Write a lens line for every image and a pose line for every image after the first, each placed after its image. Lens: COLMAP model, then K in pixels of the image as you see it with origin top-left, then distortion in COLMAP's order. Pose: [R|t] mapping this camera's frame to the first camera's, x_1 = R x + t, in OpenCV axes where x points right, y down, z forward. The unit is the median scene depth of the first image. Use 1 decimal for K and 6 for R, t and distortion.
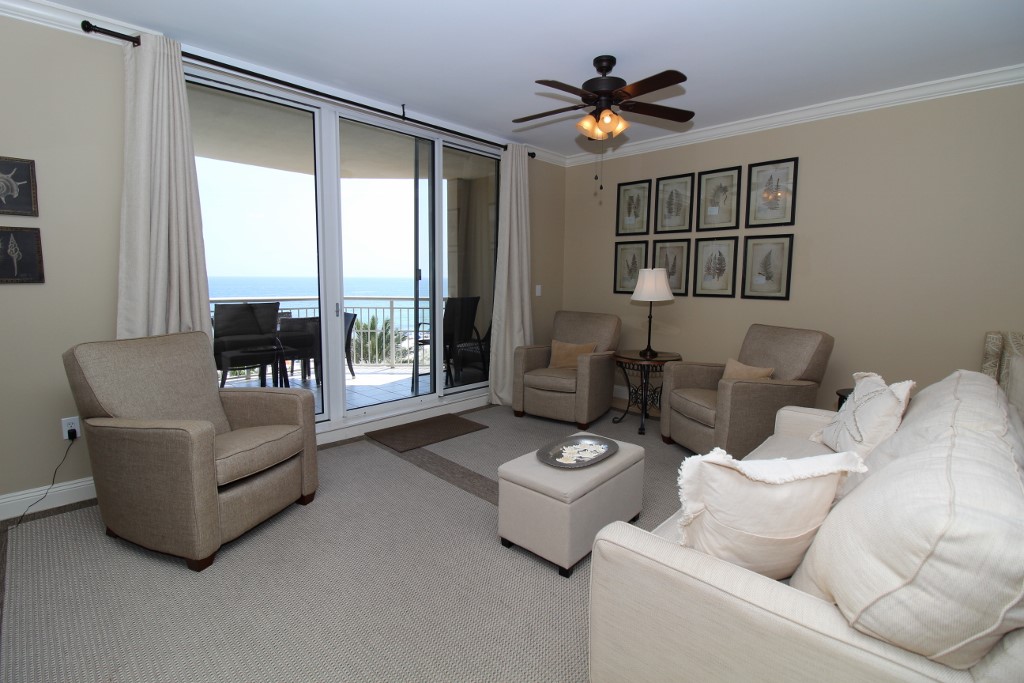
lens RADIAL K [[472.4, 0, 511.5], [0, 472.4, 326.1], [0, 0, 1]] dist [0.003856, -0.014314]
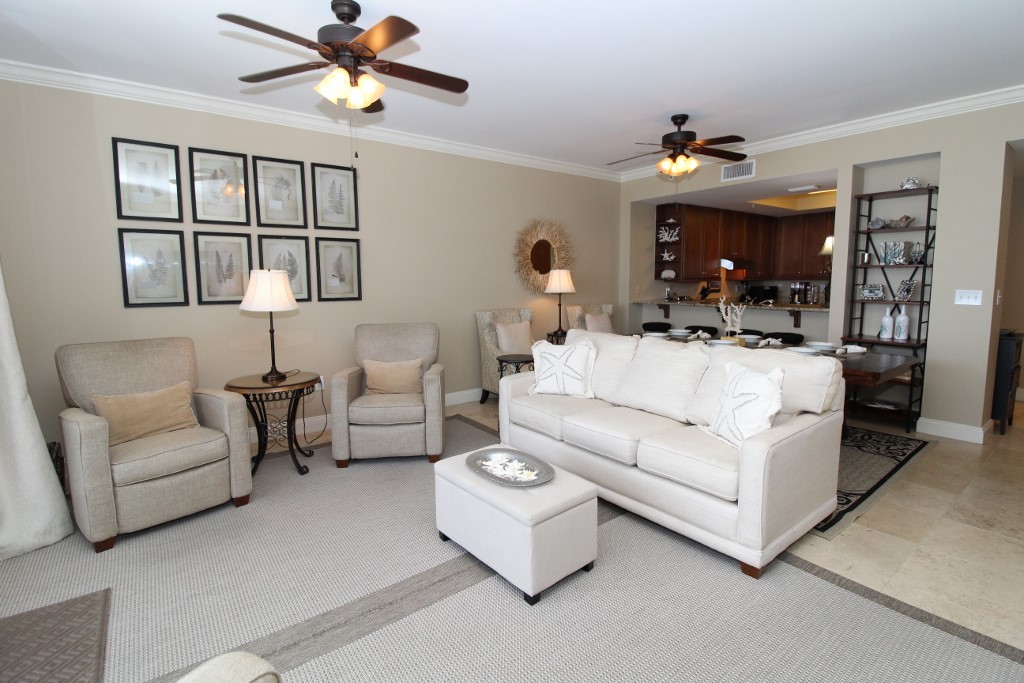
lens RADIAL K [[483.9, 0, 513.1], [0, 483.9, 326.5], [0, 0, 1]] dist [-0.001049, -0.016911]
pose [[0.138335, -0.108084, 0.984470, -0.461009], [0.112186, 0.989339, 0.092855, -0.058194], [-0.984011, 0.097598, 0.148986, 0.493411]]
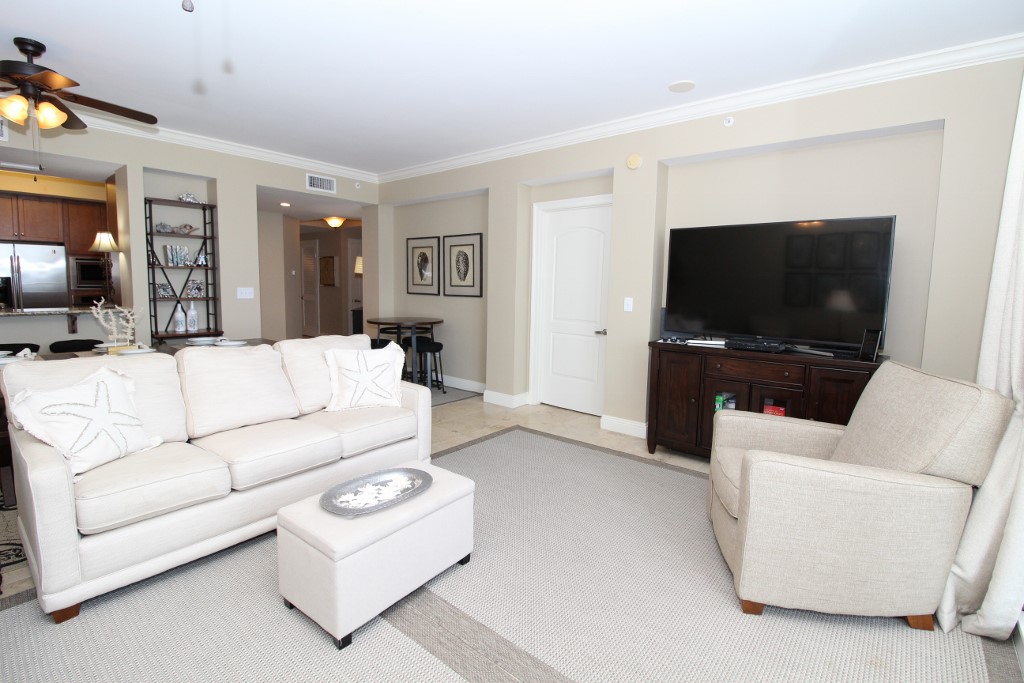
lens RADIAL K [[472.4, 0, 511.5], [0, 472.4, 326.1], [0, 0, 1]] dist [0.003856, -0.014314]
pose [[-0.996066, -0.020061, -0.086315, -0.011648], [-0.036464, 0.980540, 0.192903, -0.110826], [0.080766, 0.195292, -0.977414, 1.061123]]
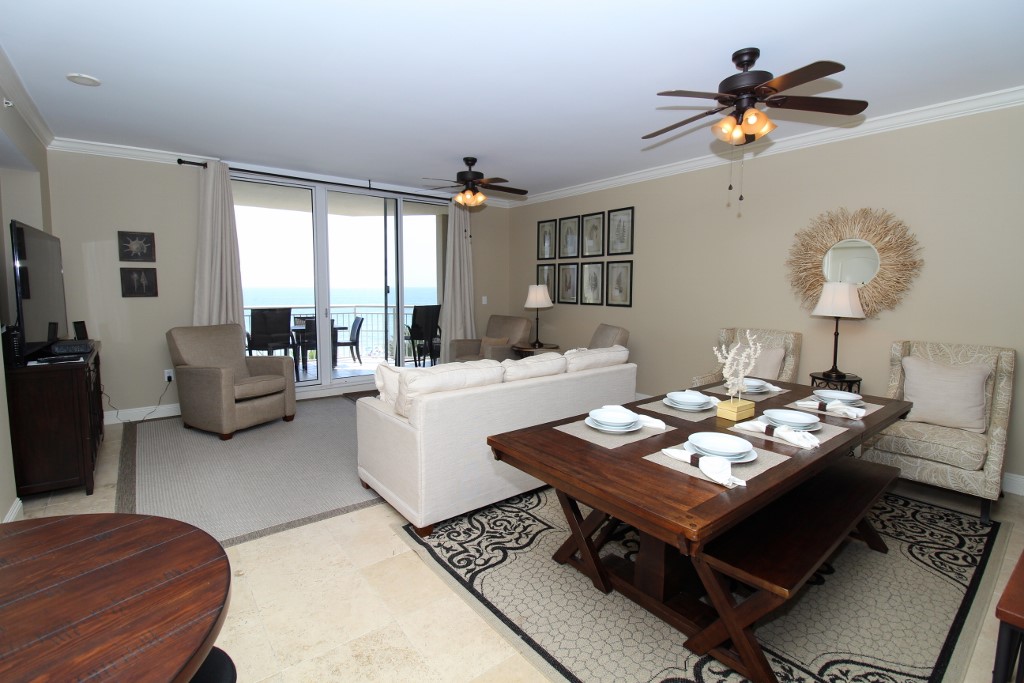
lens RADIAL K [[472.4, 0, 511.5], [0, 472.4, 326.1], [0, 0, 1]] dist [0.003856, -0.014314]
pose [[0.991333, 0.005563, -0.131258, 0.415253], [-0.008442, 0.999736, -0.021387, 0.034112], [0.131104, 0.022310, 0.991118, -0.433493]]
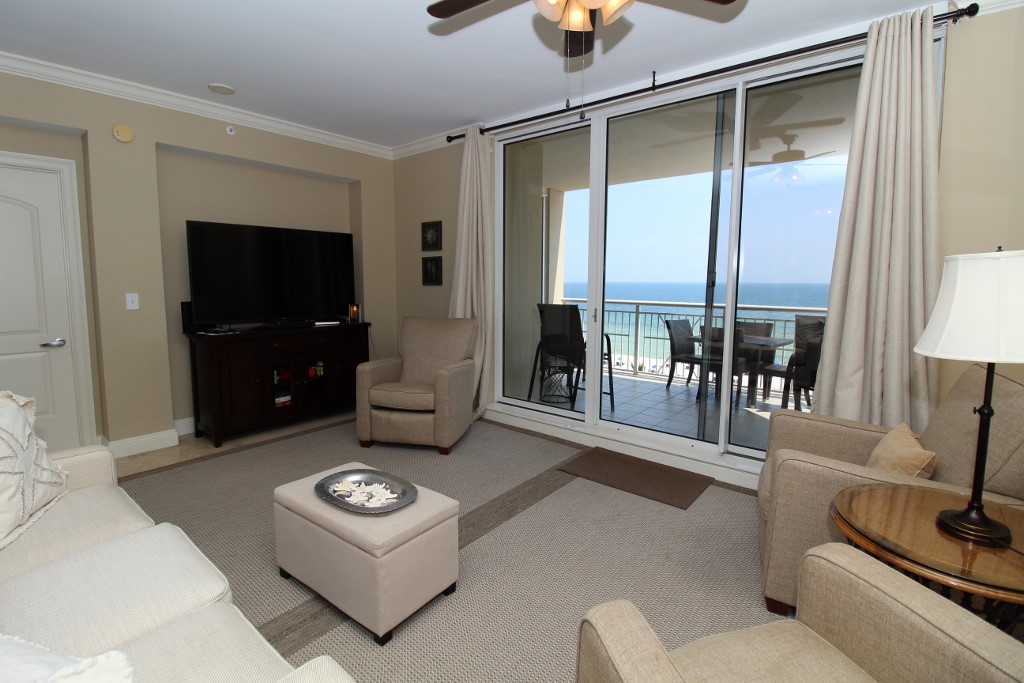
lens RADIAL K [[472.4, 0, 511.5], [0, 472.4, 326.1], [0, 0, 1]] dist [0.003856, -0.014314]
pose [[0.087402, 0.087555, -0.992318, 0.572462], [-0.106508, 0.991241, 0.078079, -0.066247], [0.990463, 0.098865, 0.095962, 0.687491]]
